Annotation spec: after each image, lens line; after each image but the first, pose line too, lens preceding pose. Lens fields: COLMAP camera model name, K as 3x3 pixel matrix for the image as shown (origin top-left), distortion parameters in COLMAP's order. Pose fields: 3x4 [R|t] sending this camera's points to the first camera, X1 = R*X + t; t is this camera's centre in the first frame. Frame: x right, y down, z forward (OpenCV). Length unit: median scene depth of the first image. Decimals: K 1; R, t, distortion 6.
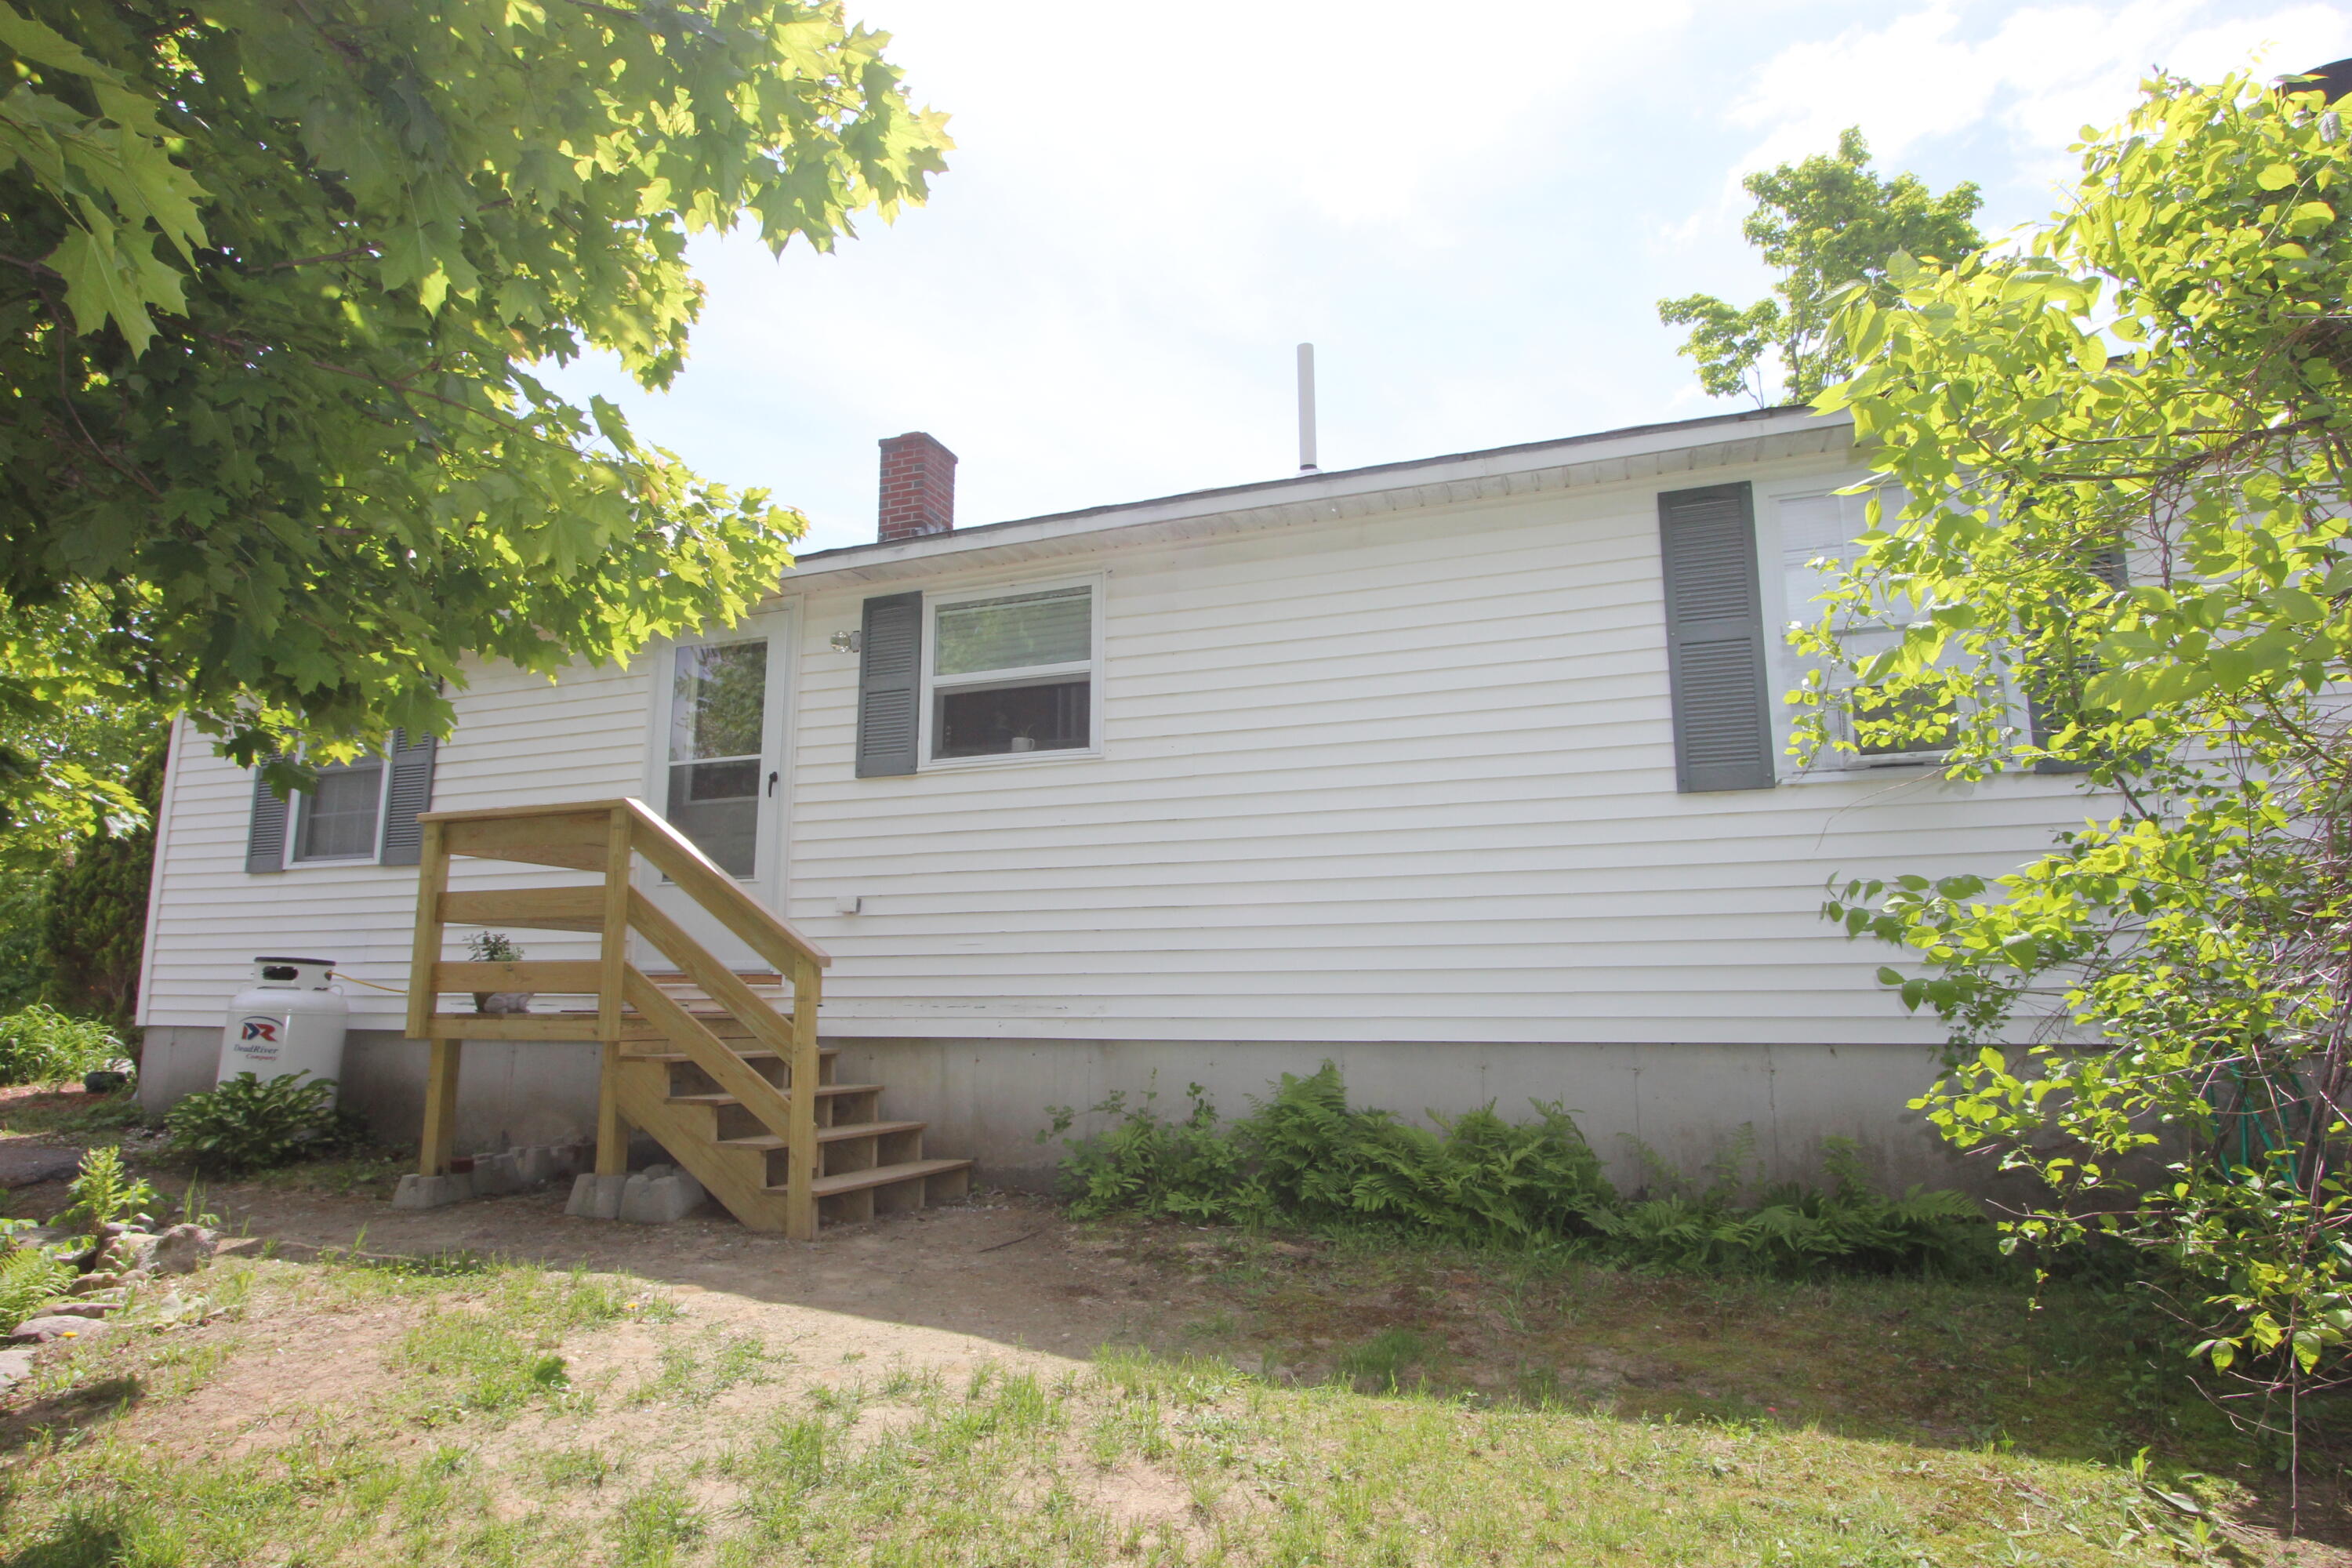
lens RADIAL K [[1327.2, 0, 1154.3], [0, 1327.2, 768.2], [0, 0, 1]] dist [-0.024112, 0.007529]
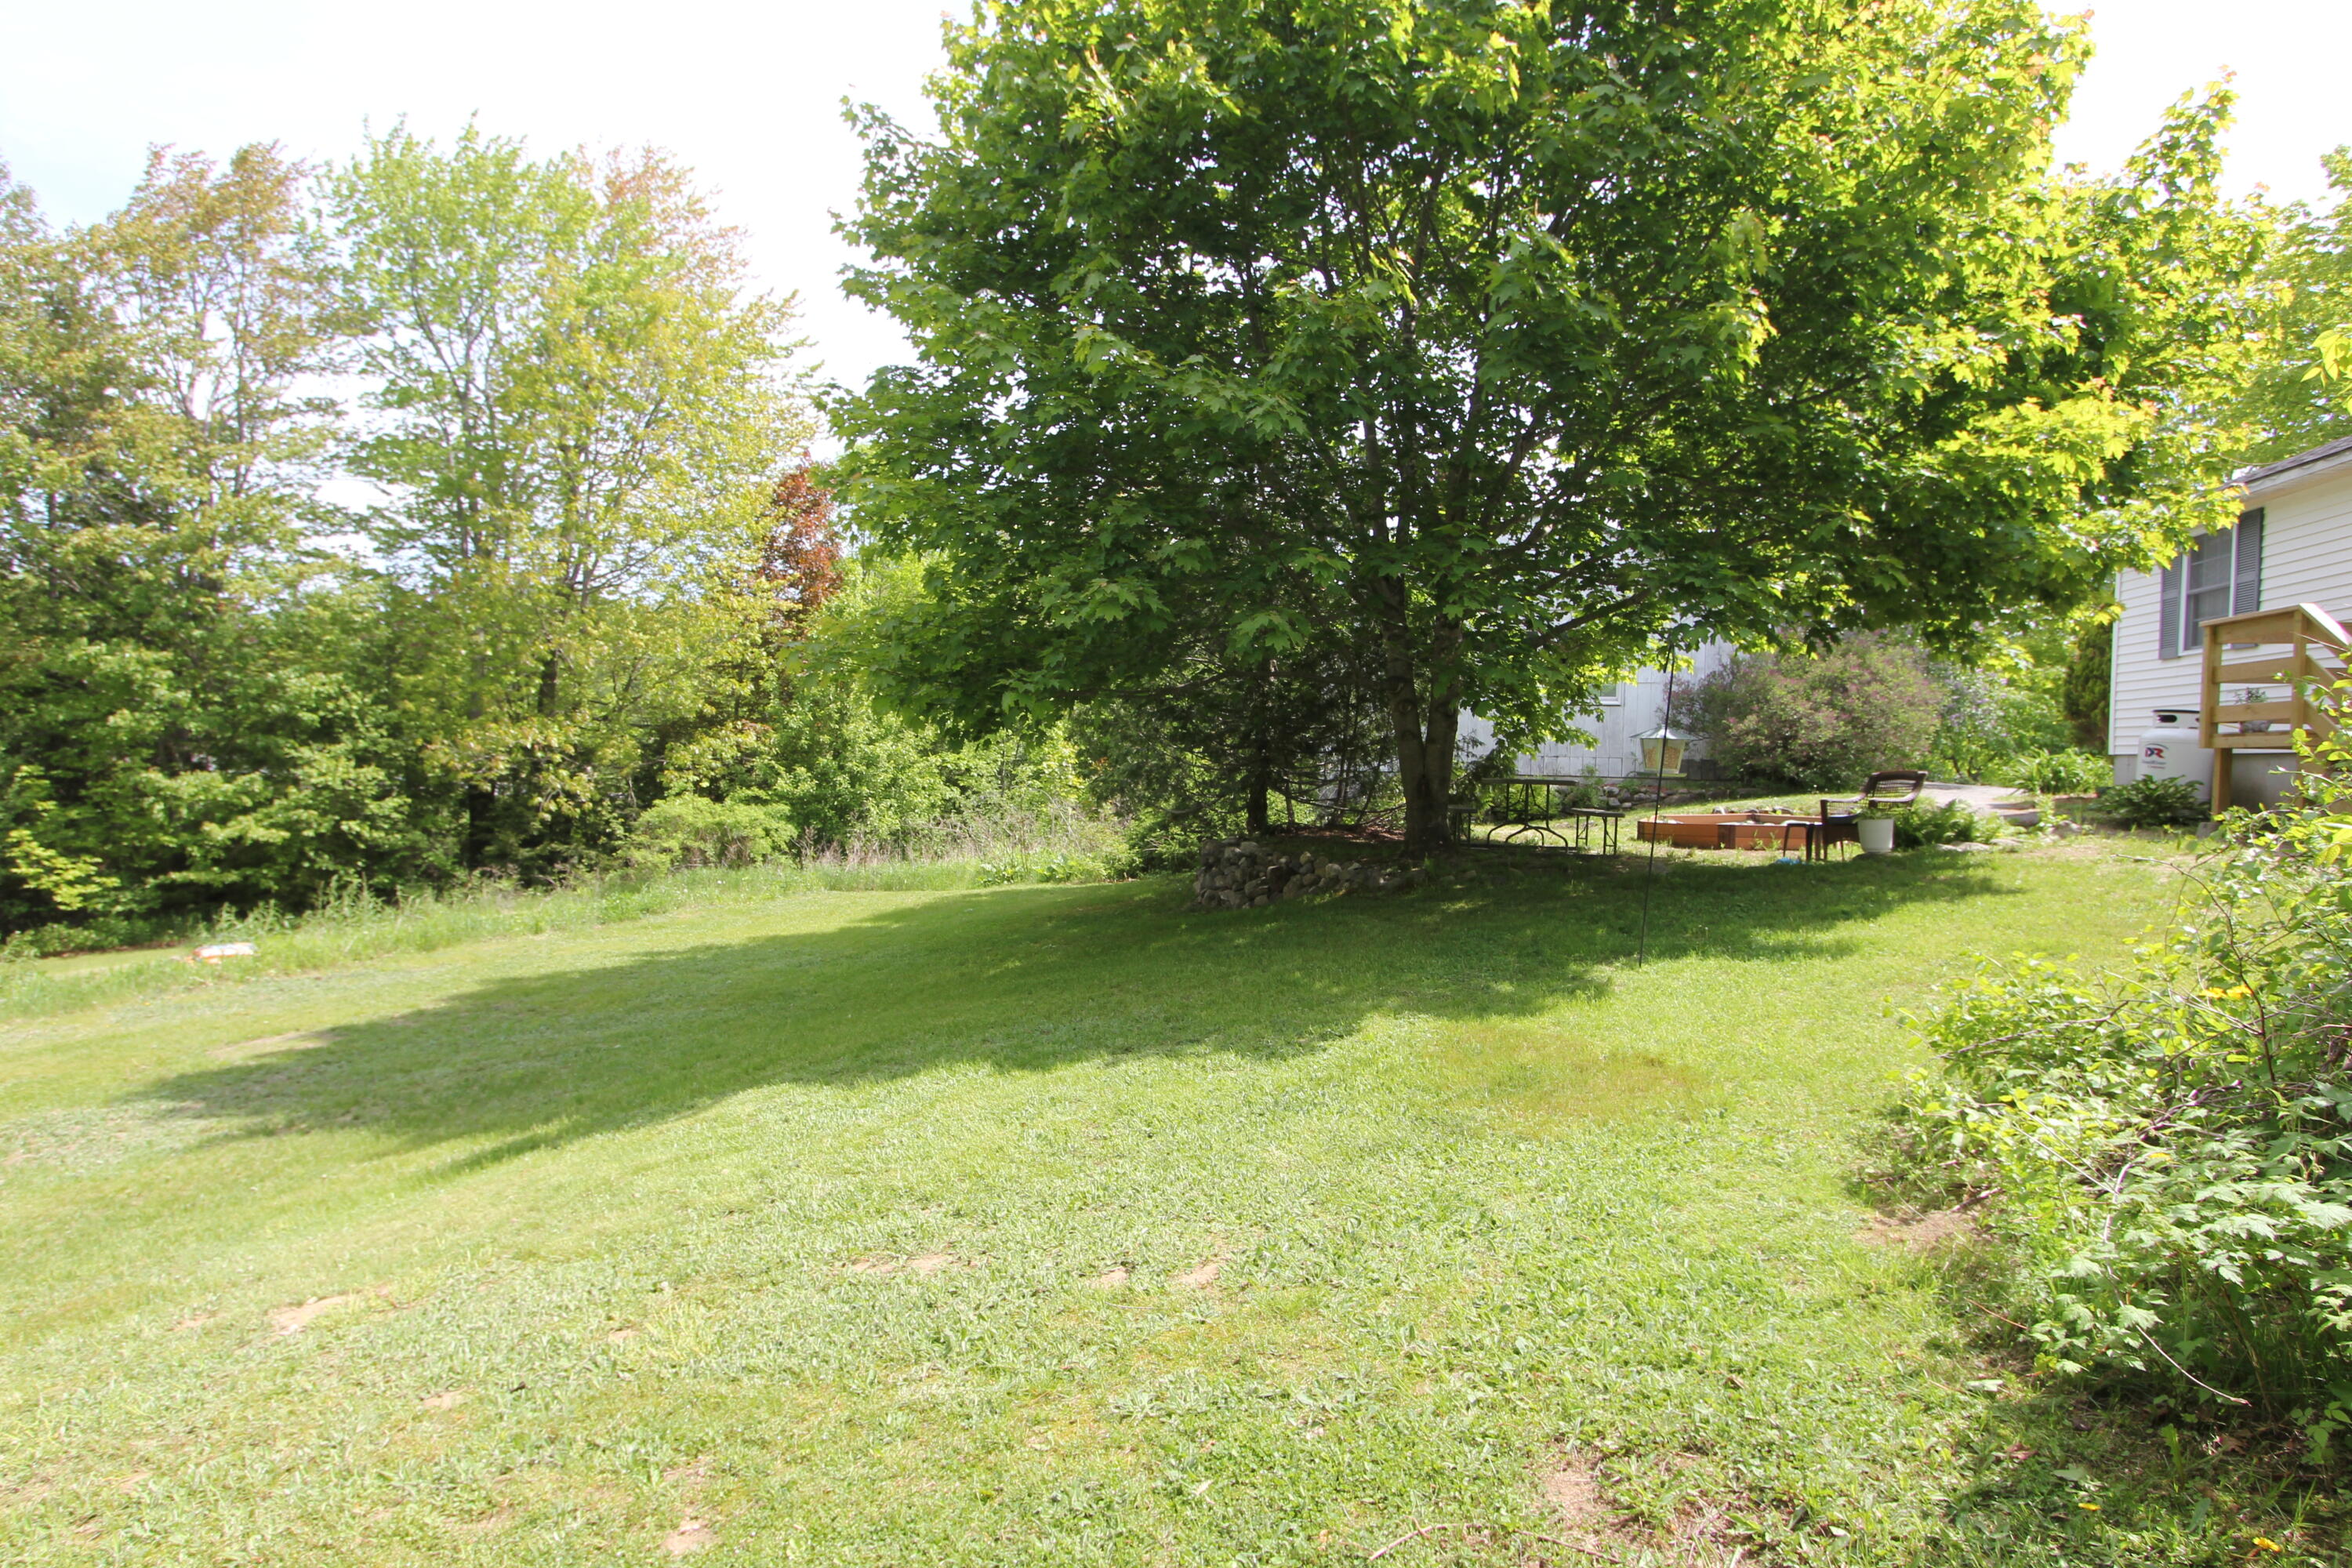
lens RADIAL K [[1327.2, 0, 1178.0], [0, 1327.2, 785.0], [0, 0, 1]] dist [-0.024112, 0.007529]
pose [[0.208385, 0.028169, -0.977641, 0.703619], [0.140543, 0.988349, 0.058434, -0.034565], [0.967896, -0.149577, 0.201998, -0.564283]]
